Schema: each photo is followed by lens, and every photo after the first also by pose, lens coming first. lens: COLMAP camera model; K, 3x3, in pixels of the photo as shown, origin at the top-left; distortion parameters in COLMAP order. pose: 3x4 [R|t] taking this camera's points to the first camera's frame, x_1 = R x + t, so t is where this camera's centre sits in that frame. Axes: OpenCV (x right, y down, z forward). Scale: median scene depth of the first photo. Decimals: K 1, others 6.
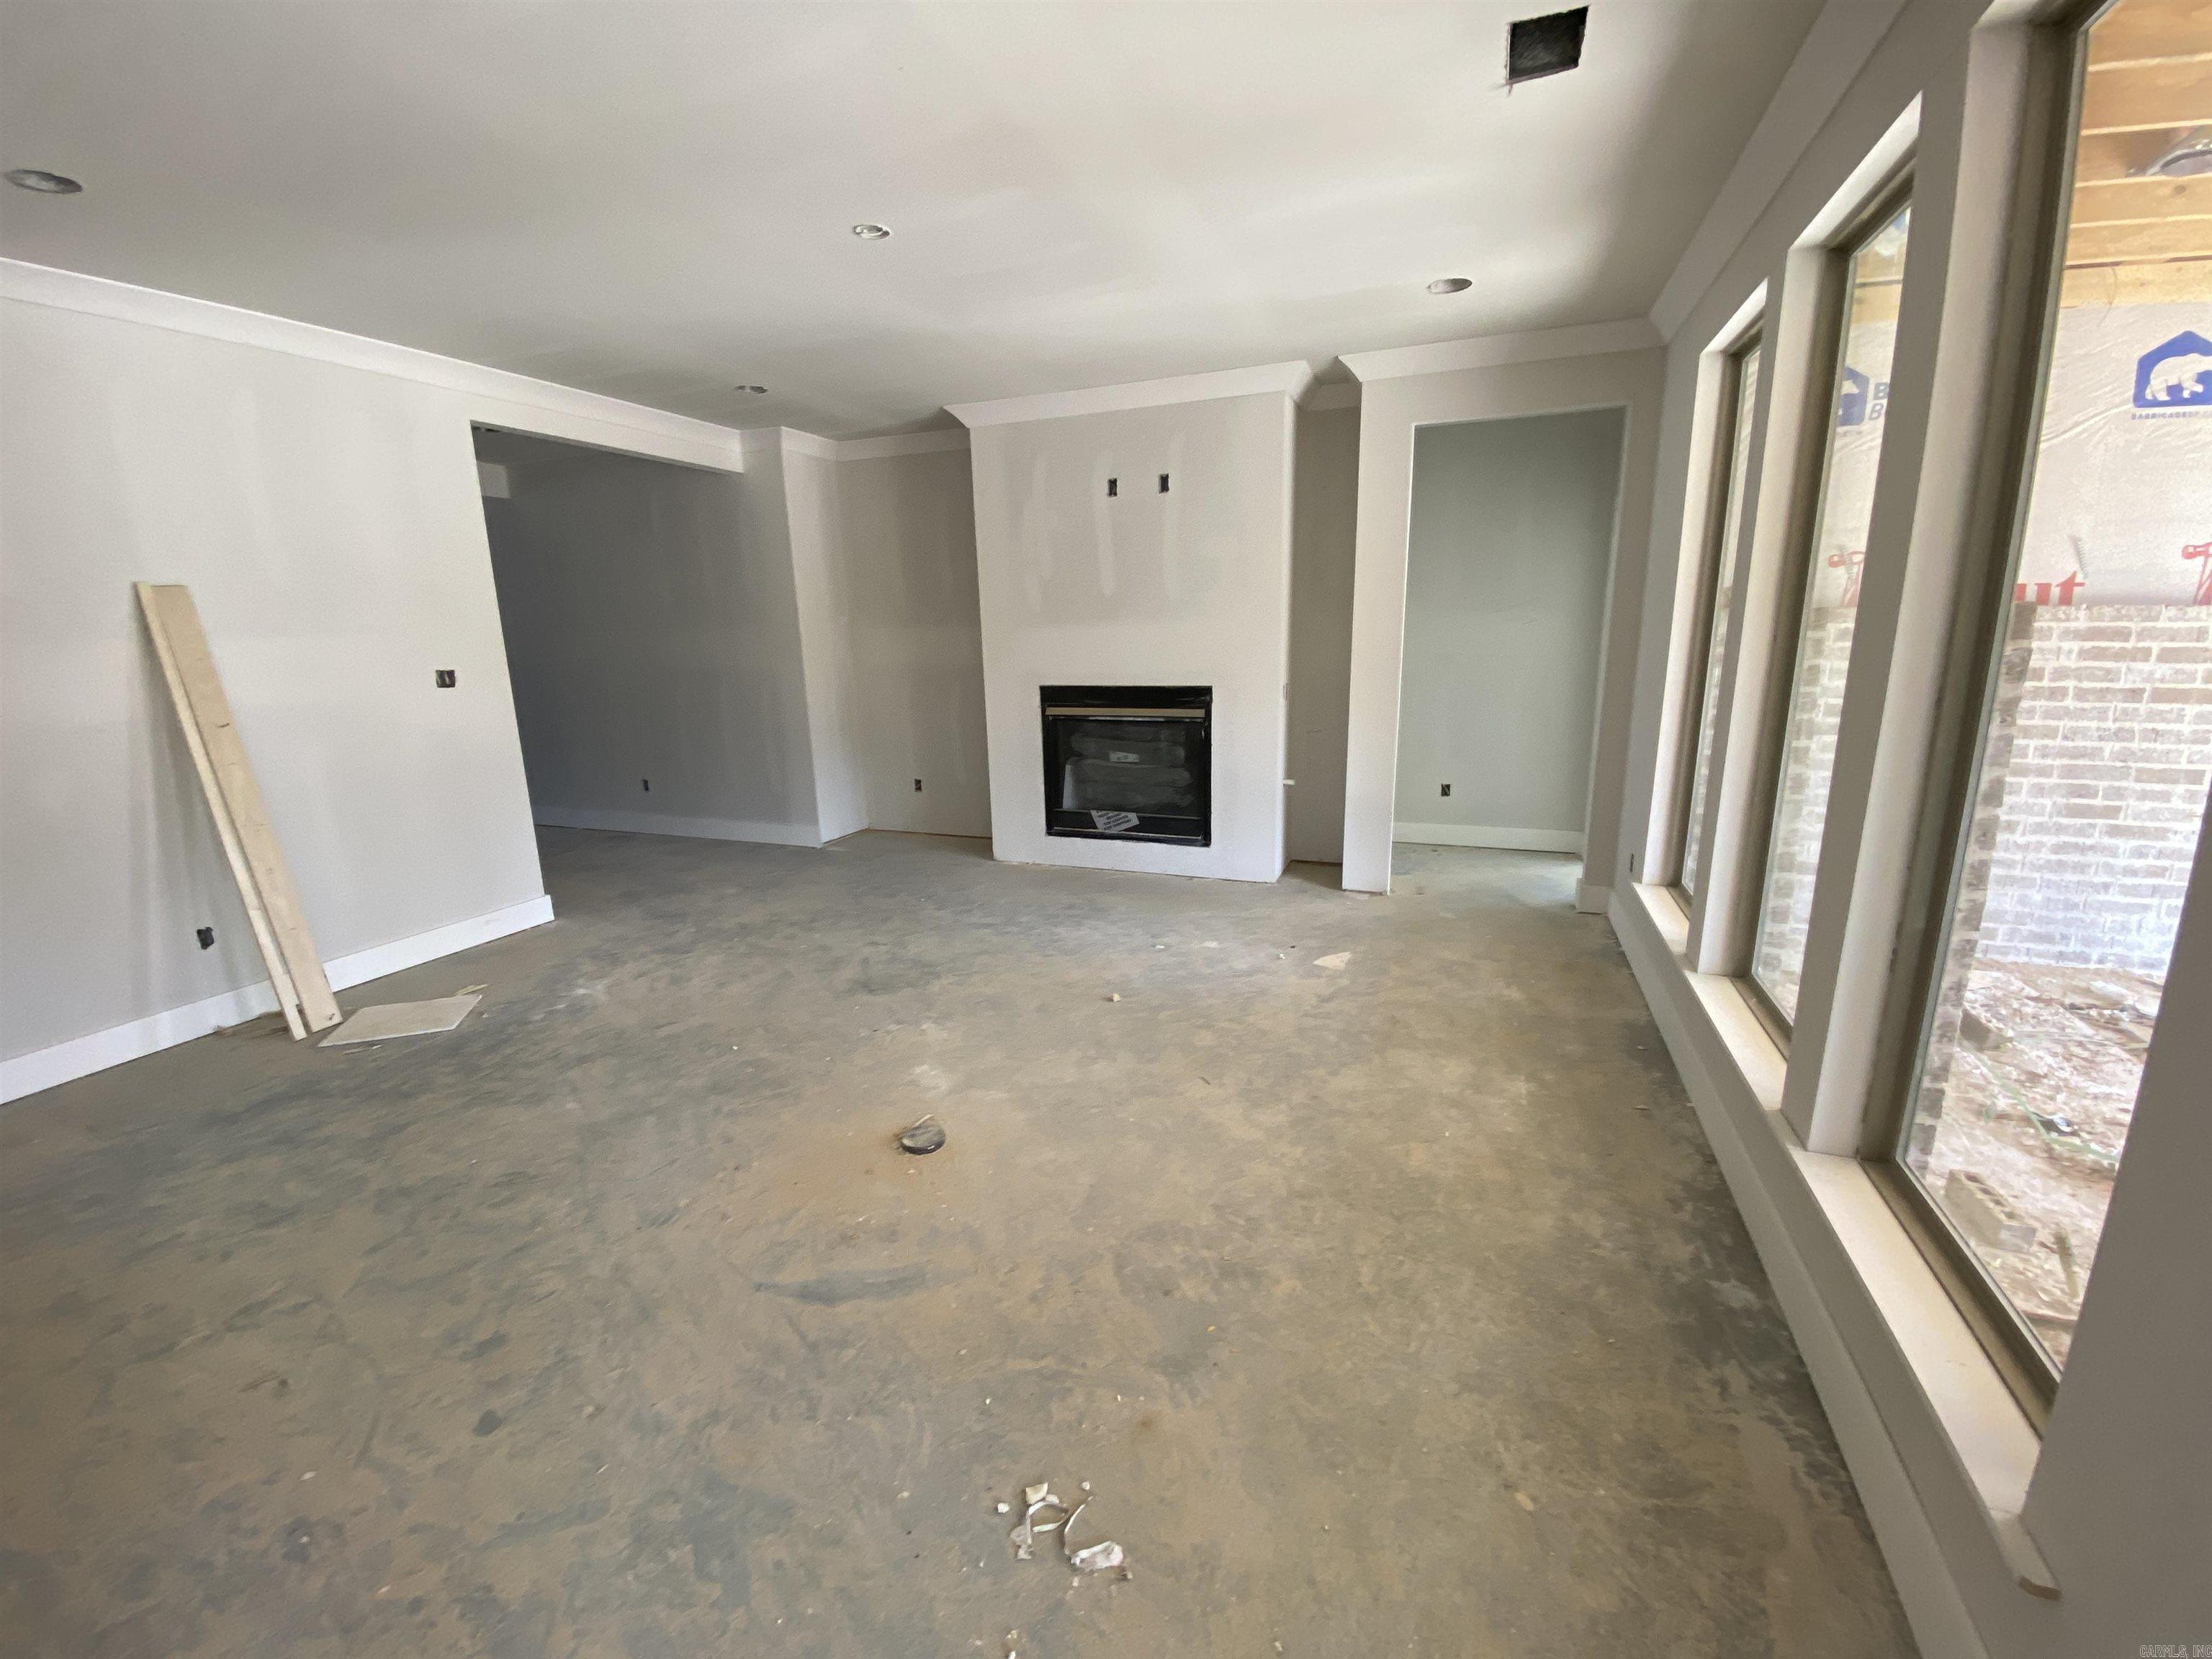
lens RADIAL K [[887.4, 0, 1110.8], [0, 887.4, 834.6], [0, 0, 1]] dist [0.028540, -0.022181]
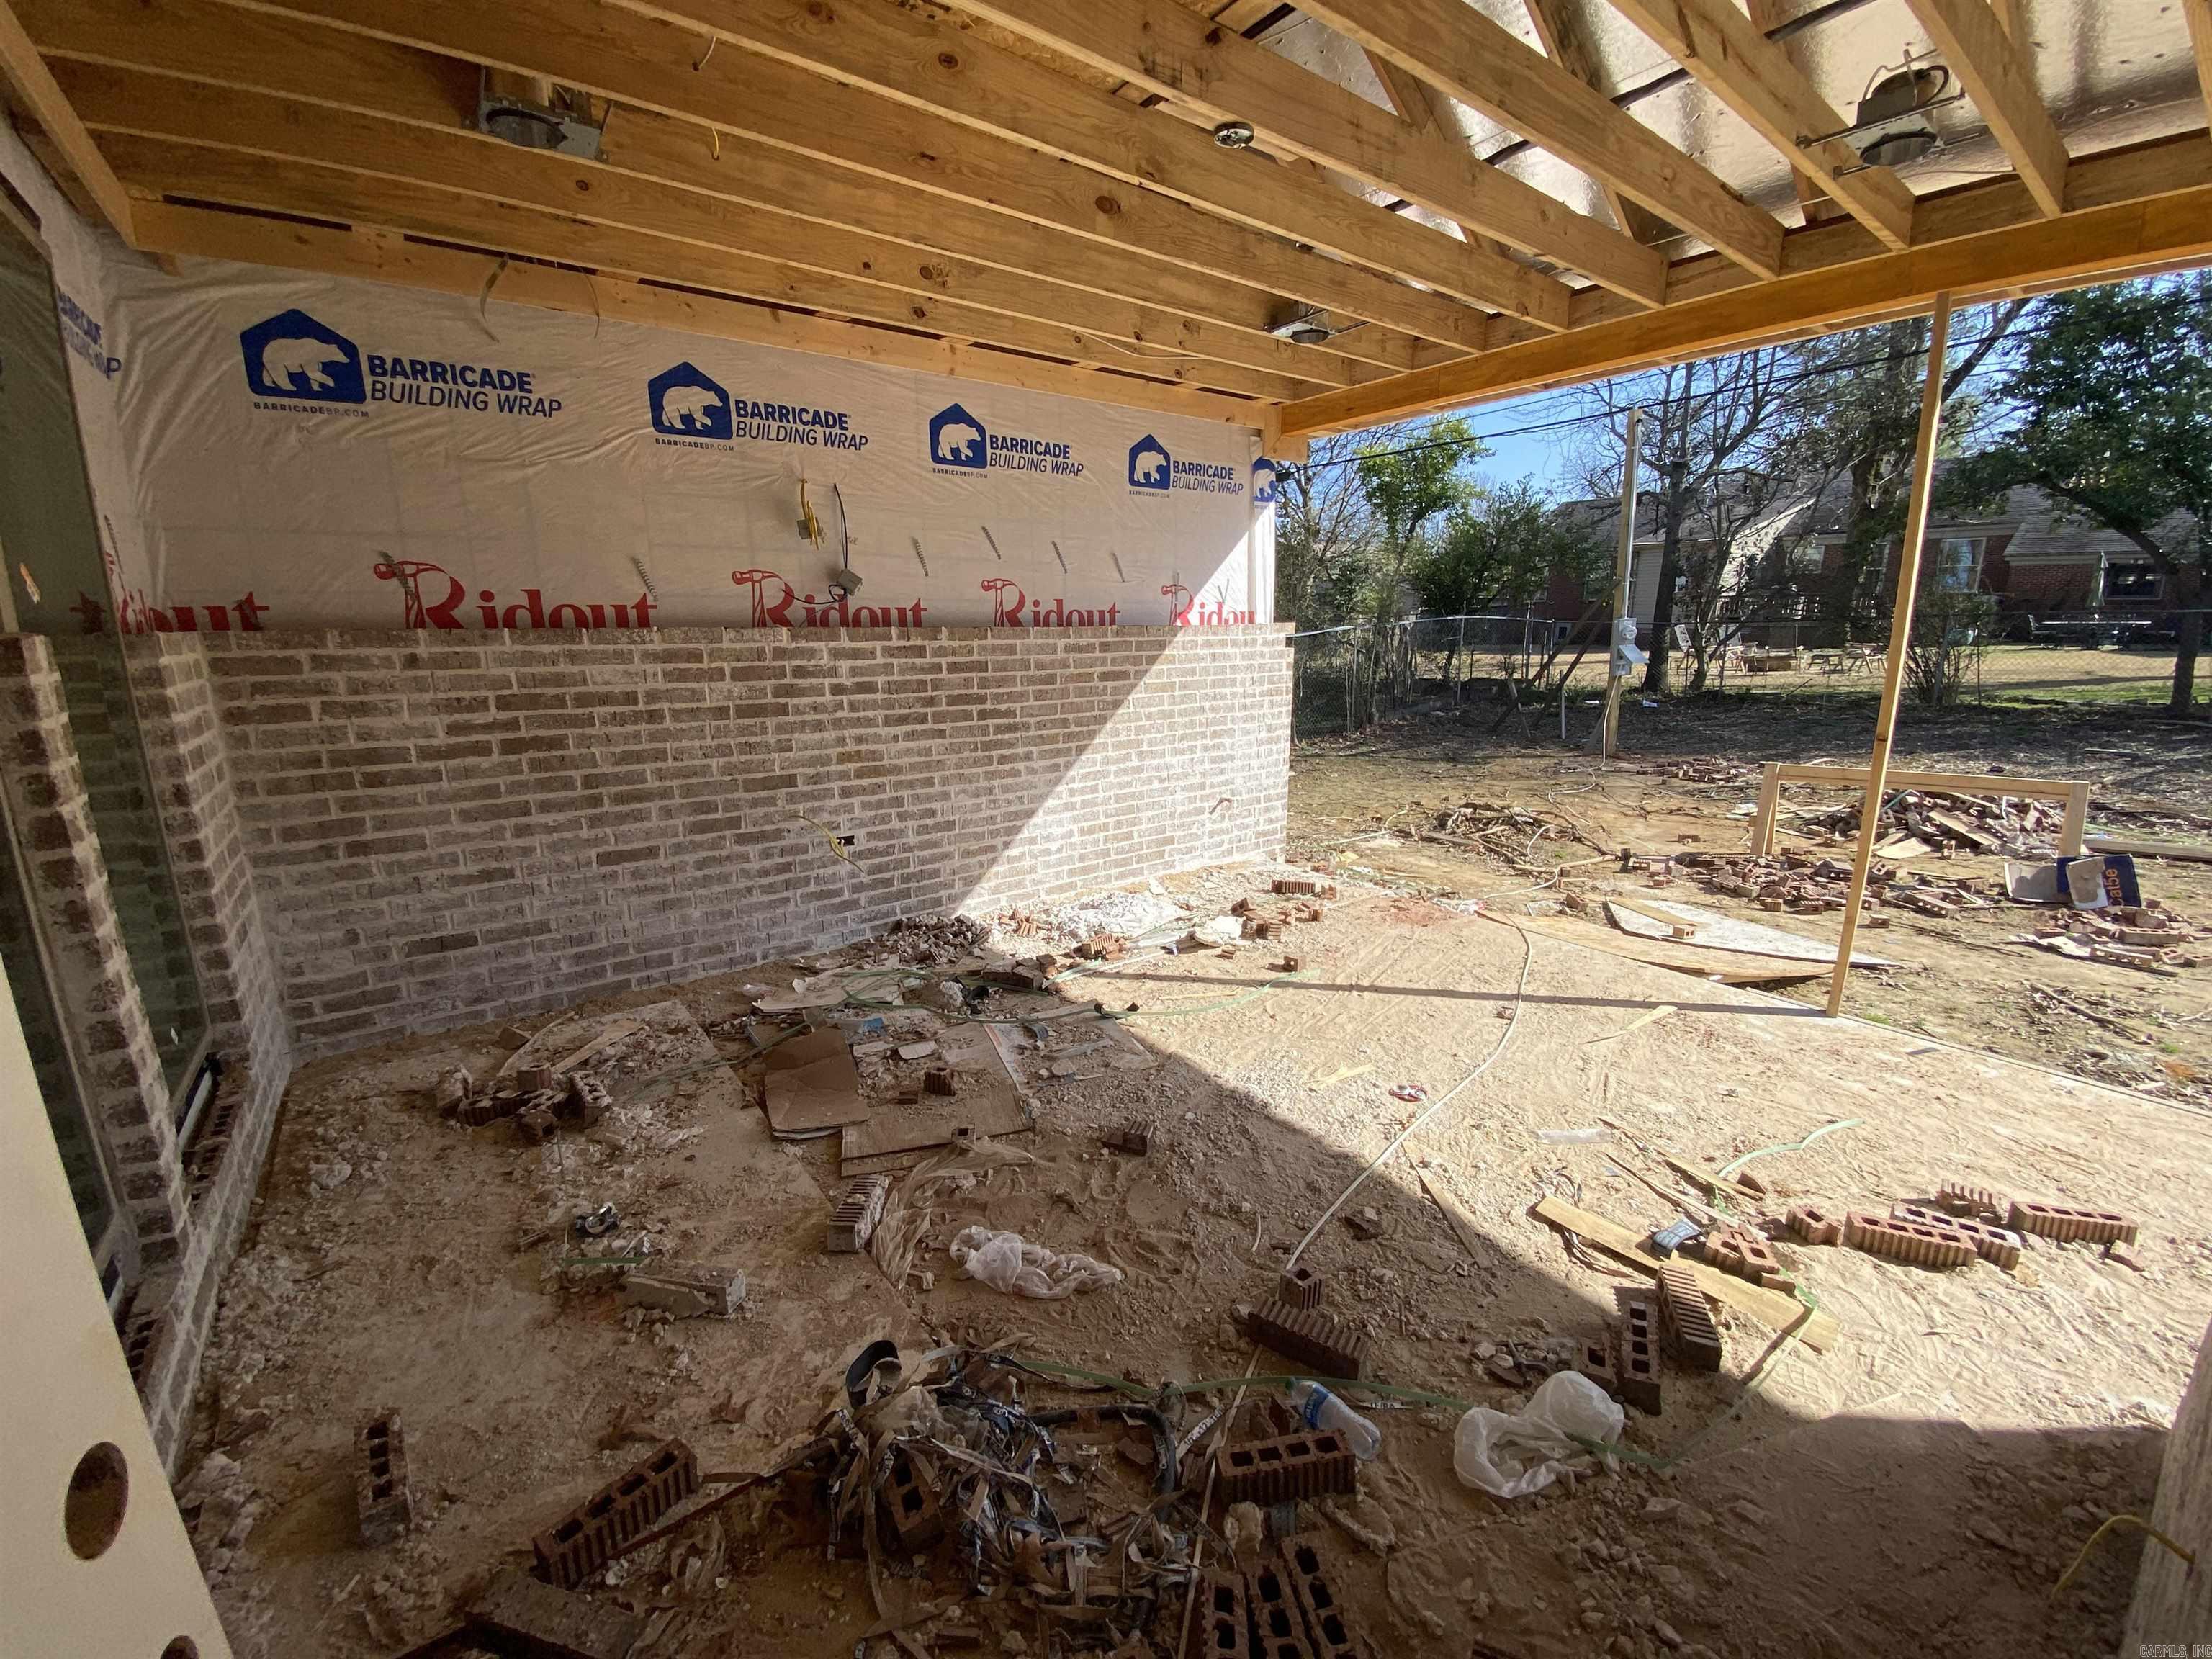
lens RADIAL K [[892.9, 0, 1152.3], [0, 892.9, 805.3], [0, 0, 1]] dist [0.020602, -0.022802]
pose [[0.504596, -0.158882, 0.848610, 0.438653], [0.170143, 0.981945, 0.082676, -0.045045], [-0.846424, 0.102666, 0.522518, 0.016951]]
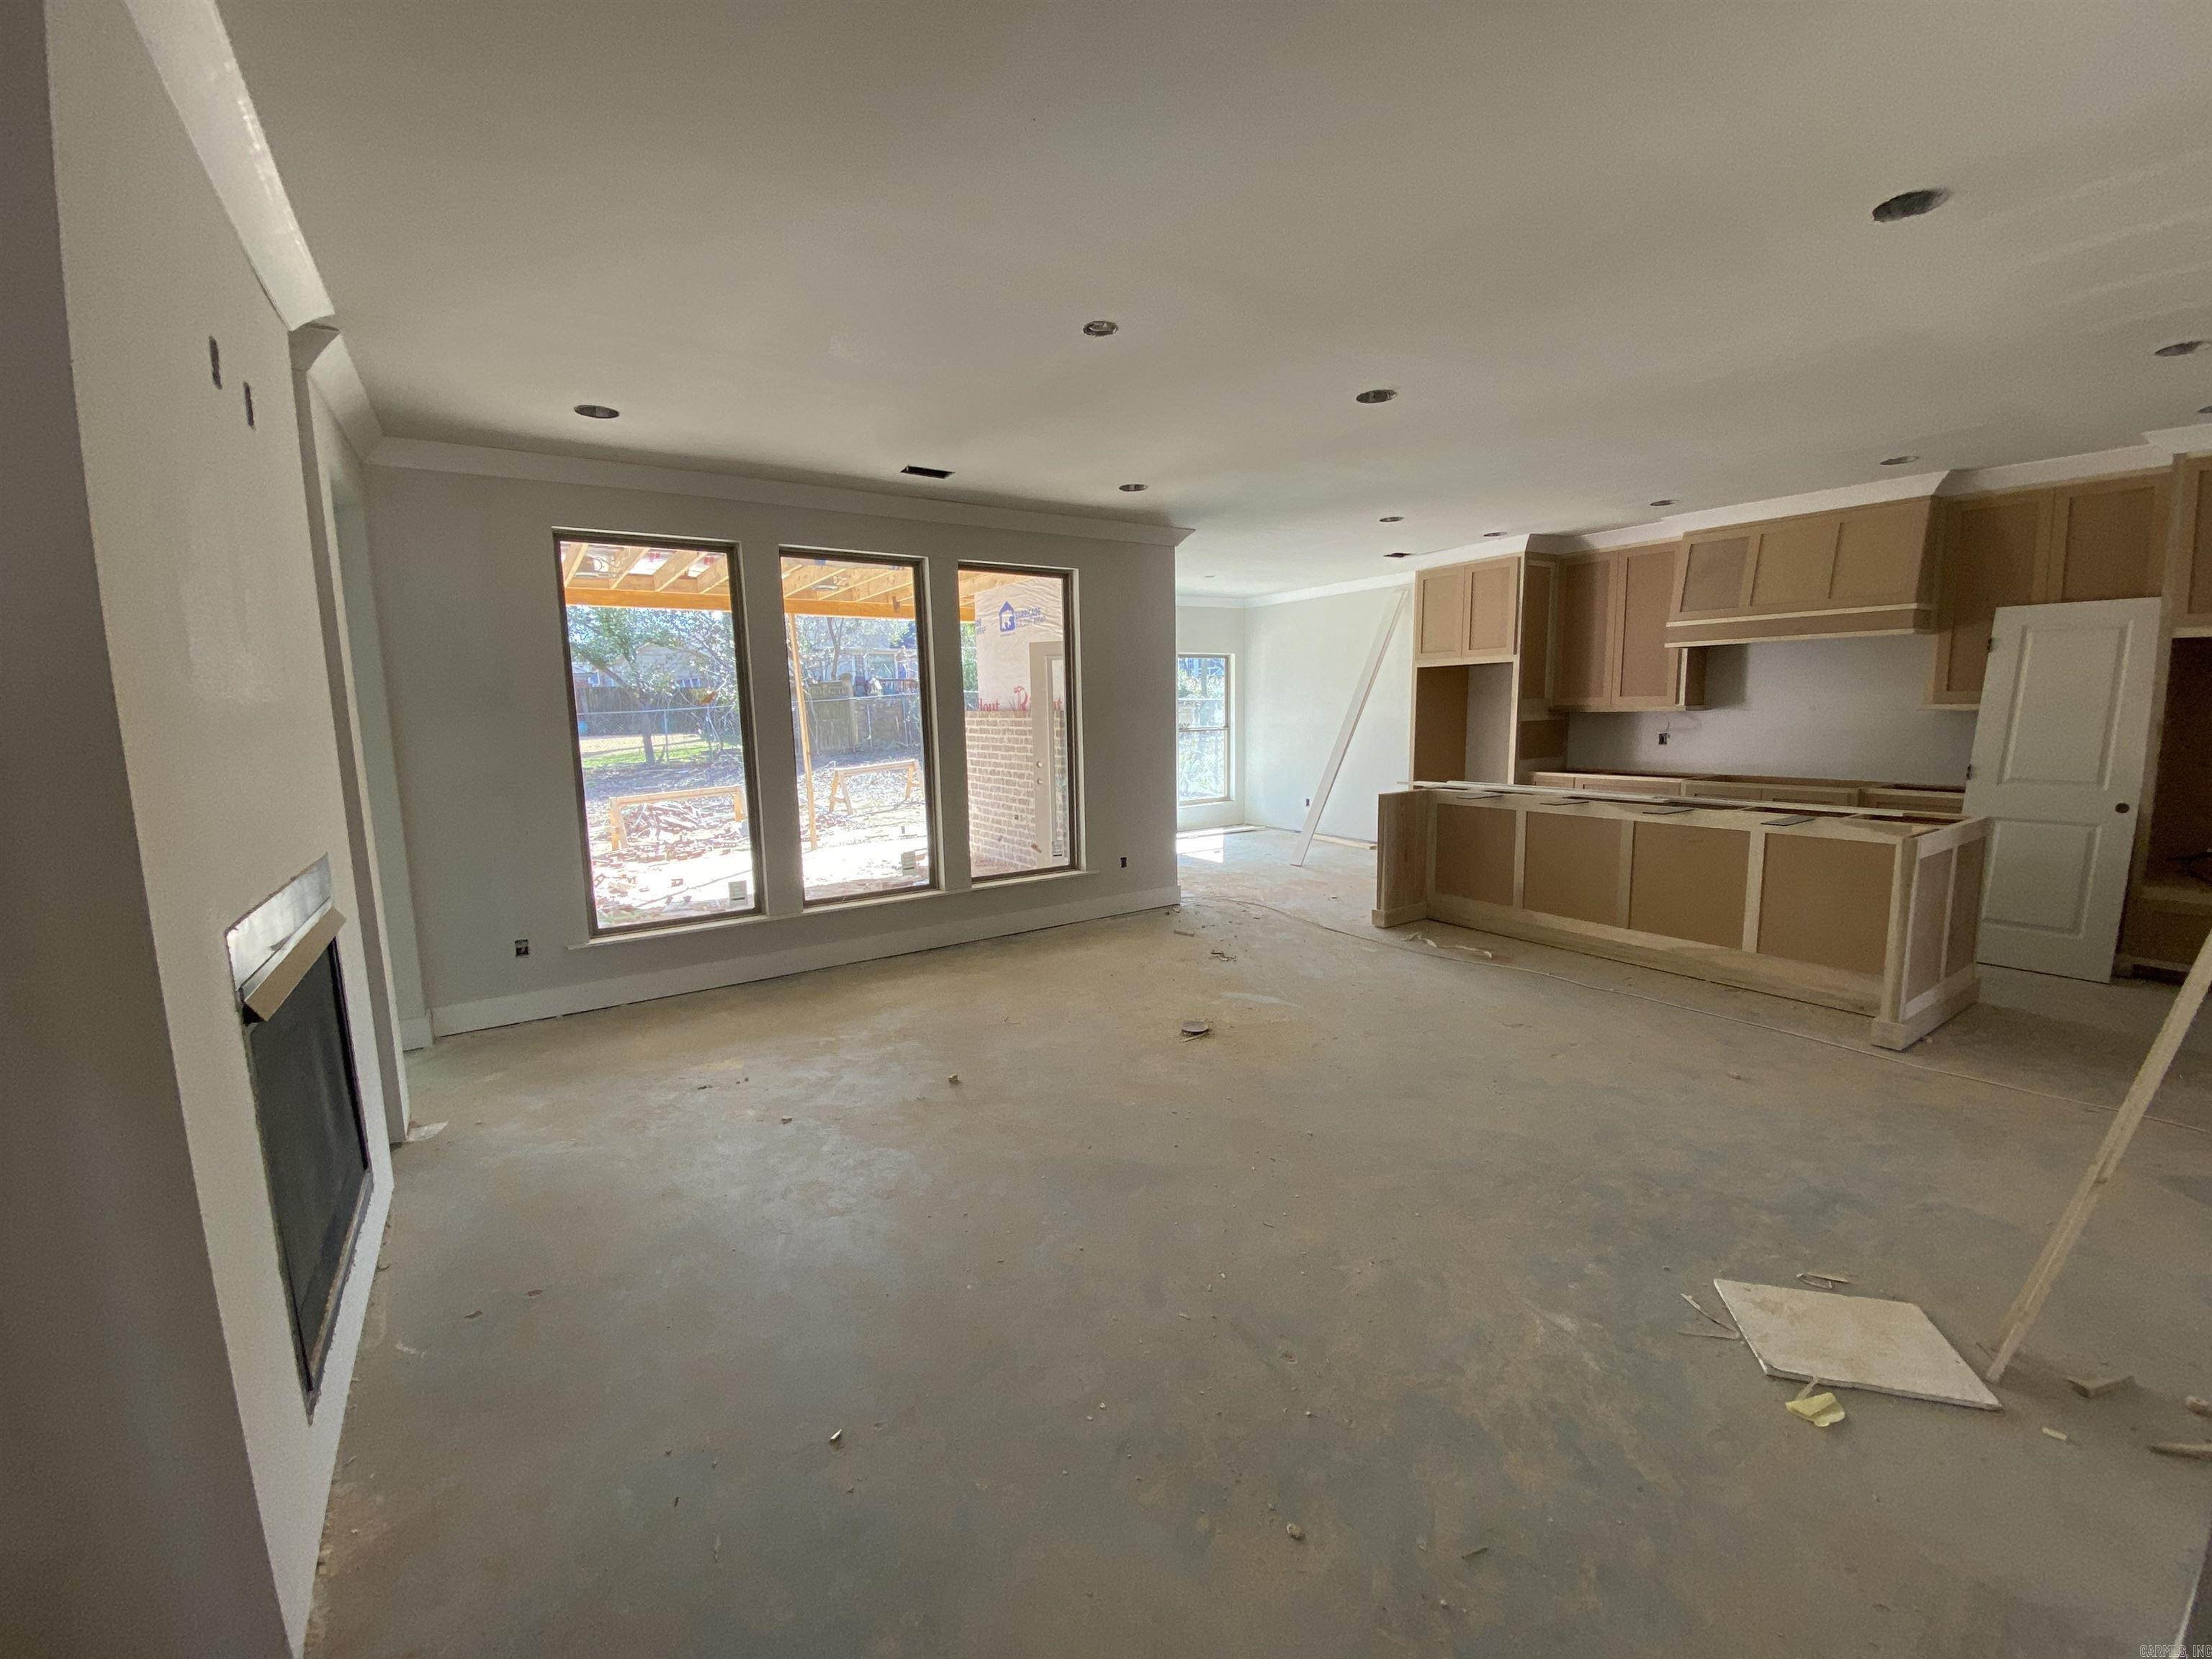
lens RADIAL K [[887.4, 0, 1110.8], [0, 887.4, 834.6], [0, 0, 1]] dist [0.028540, -0.022181]
pose [[-0.817425, -0.041904, 0.574509, -0.644117], [0.171566, 0.934376, 0.312261, -0.324248], [-0.549892, 0.353816, -0.756593, 1.421304]]
